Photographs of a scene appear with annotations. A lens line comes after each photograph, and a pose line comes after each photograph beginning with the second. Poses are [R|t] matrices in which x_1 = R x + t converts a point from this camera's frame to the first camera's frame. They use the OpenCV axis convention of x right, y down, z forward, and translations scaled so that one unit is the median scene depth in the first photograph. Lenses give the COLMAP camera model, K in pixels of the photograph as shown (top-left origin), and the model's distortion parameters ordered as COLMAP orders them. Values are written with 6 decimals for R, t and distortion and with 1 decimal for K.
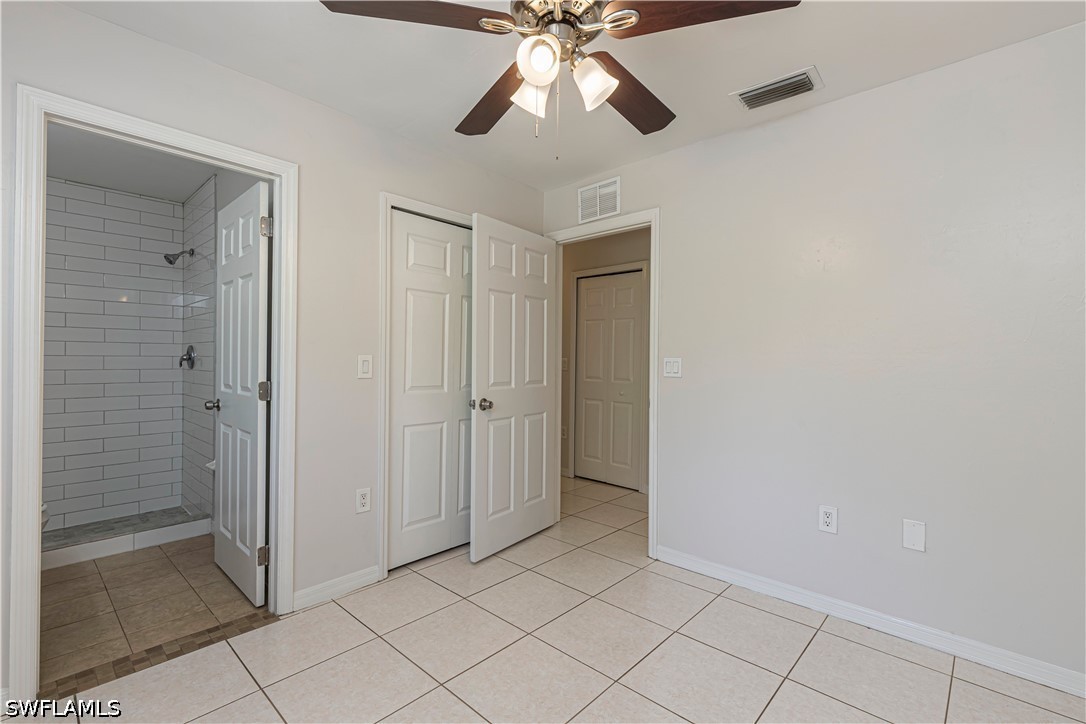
lens RADIAL K [[481.3, 0, 548.0], [0, 481.3, 362.5], [0, 0, 1]] dist [0.000214, 0.000083]
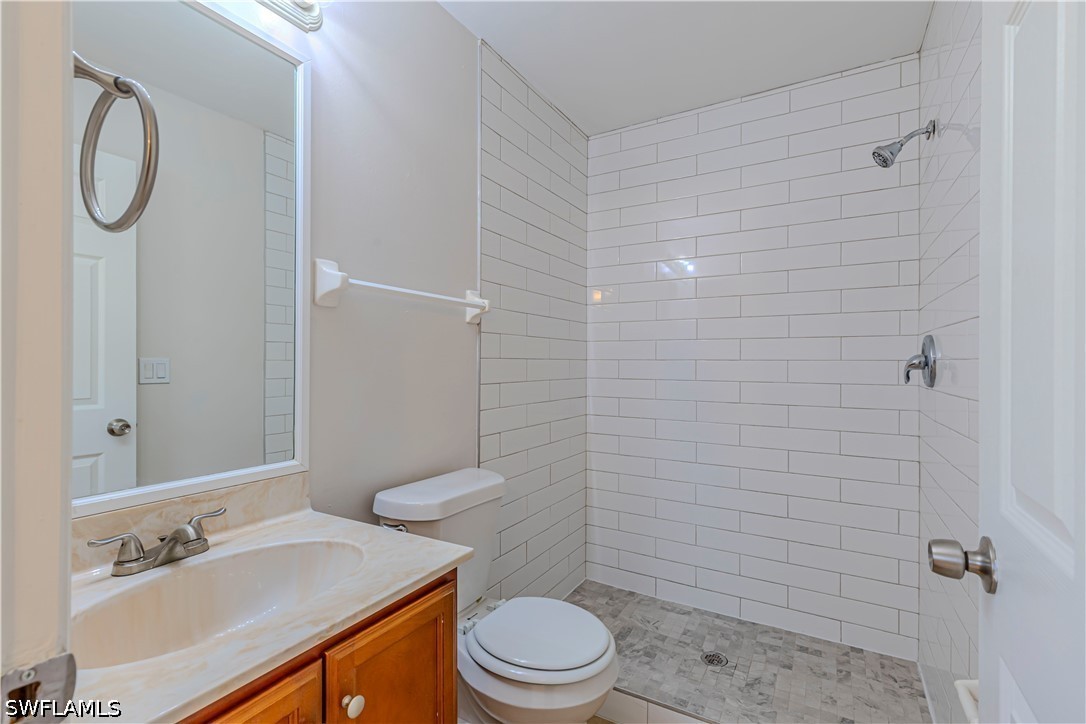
lens RADIAL K [[481.3, 0, 548.0], [0, 481.3, 362.5], [0, 0, 1]] dist [0.000214, 0.000083]
pose [[0.206546, -0.005822, -0.978420, -0.381366], [-0.002968, 0.999974, -0.006577, -0.005762], [0.978432, 0.004263, 0.206523, 0.566379]]
